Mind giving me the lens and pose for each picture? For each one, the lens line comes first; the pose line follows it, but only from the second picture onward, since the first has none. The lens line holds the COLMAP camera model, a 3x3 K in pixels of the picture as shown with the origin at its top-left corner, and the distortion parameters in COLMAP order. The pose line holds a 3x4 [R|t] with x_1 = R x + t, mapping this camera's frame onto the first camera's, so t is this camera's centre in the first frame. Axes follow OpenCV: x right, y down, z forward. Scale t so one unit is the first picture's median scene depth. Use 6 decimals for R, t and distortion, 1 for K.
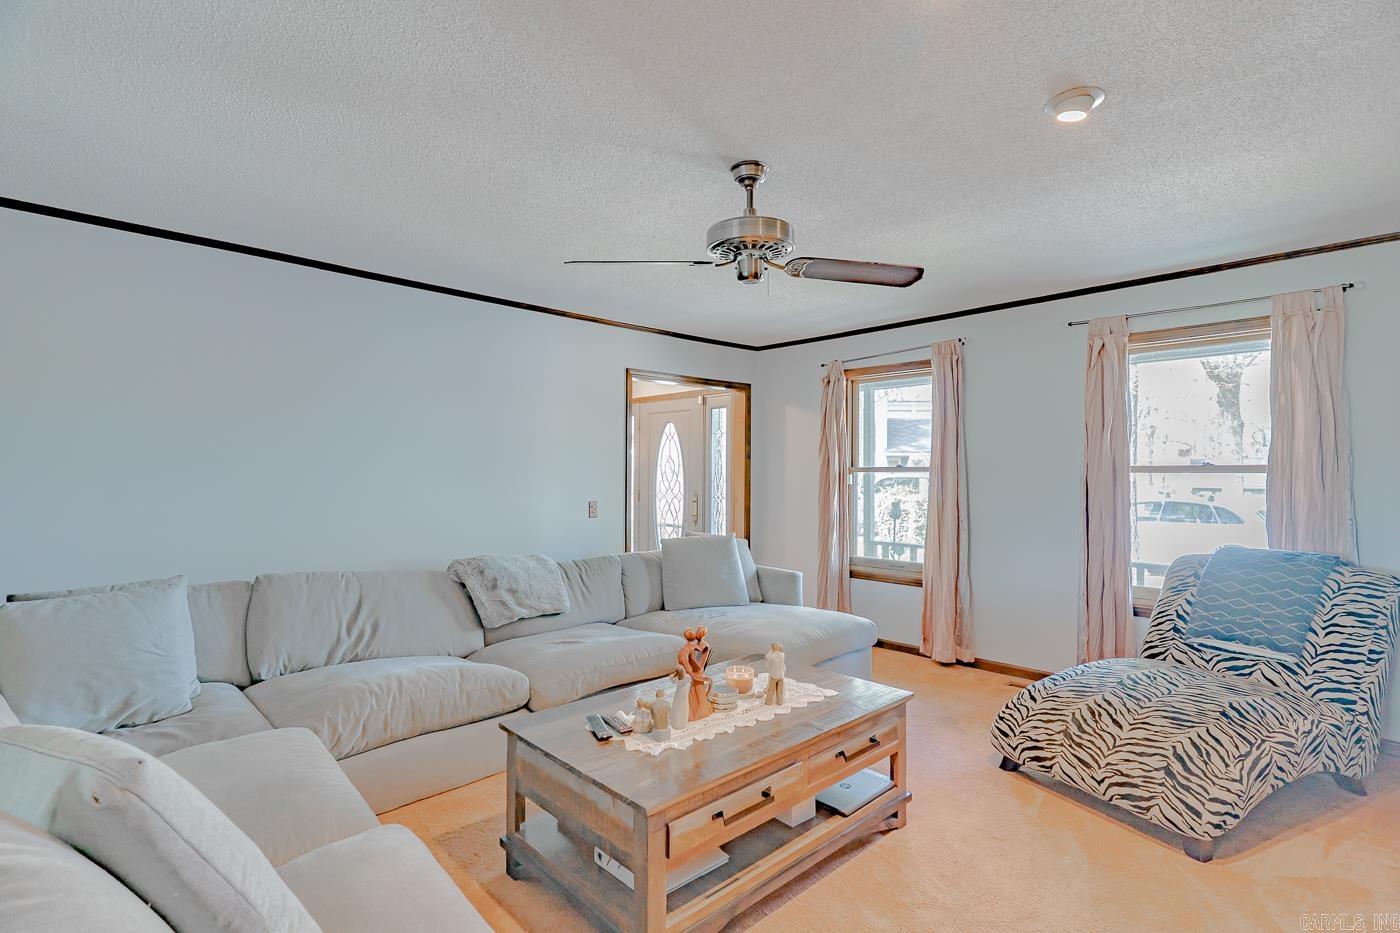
lens RADIAL K [[676.1, 0, 695.2], [0, 676.1, 466.5], [0, 0, 1]] dist [-0.001039, 0.001314]
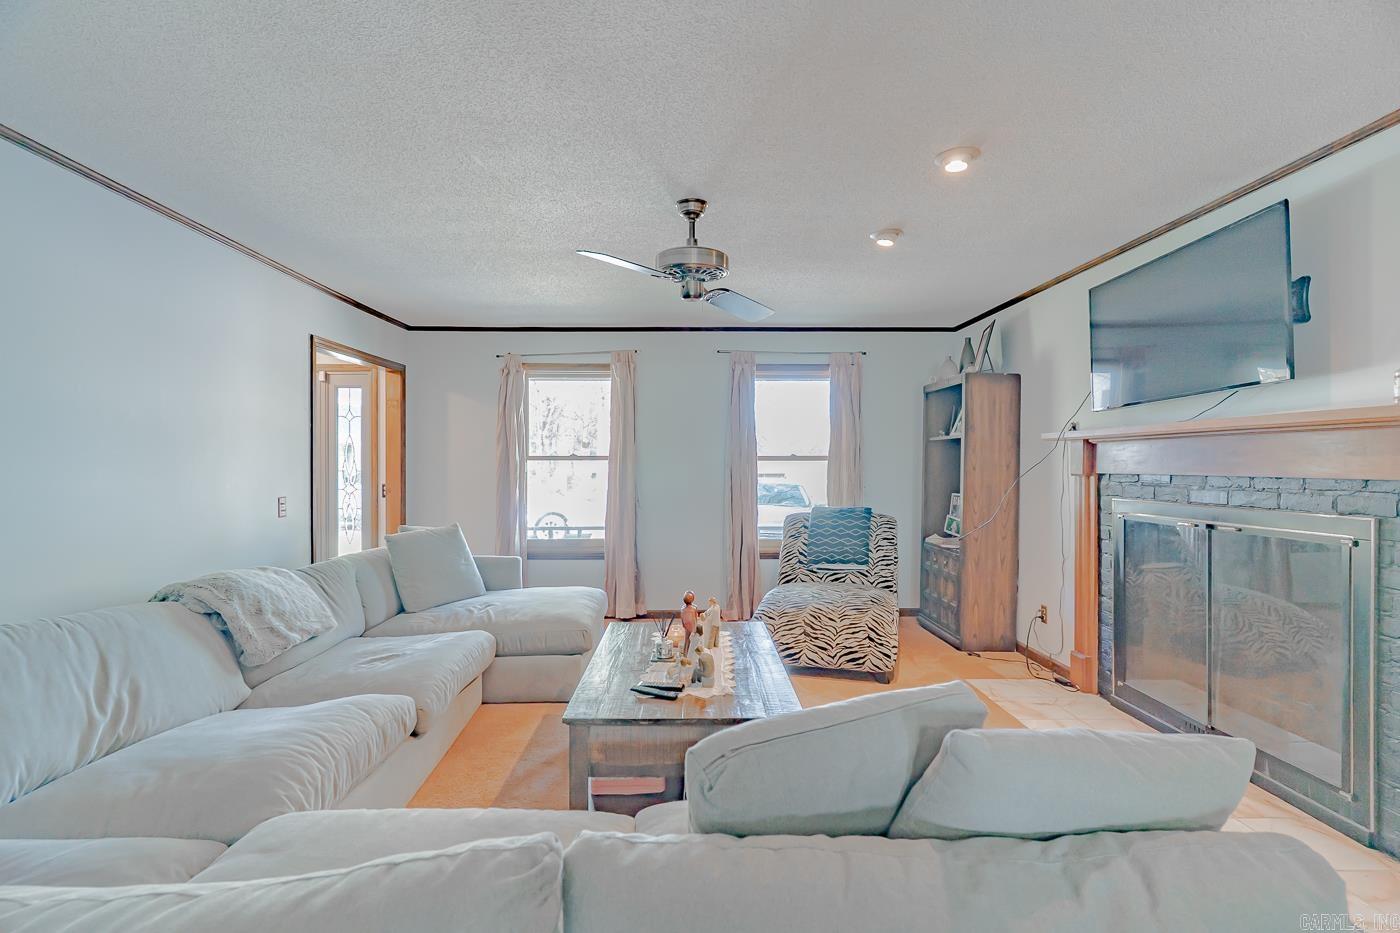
lens RADIAL K [[676.1, 0, 693.5], [0, 676.1, 465.2], [0, 0, 1]] dist [-0.001039, 0.001314]
pose [[0.671881, -0.005815, 0.740637, -0.612277], [-0.004822, 0.999914, 0.012225, 0.002395], [-0.740644, -0.011786, 0.671794, 0.148740]]
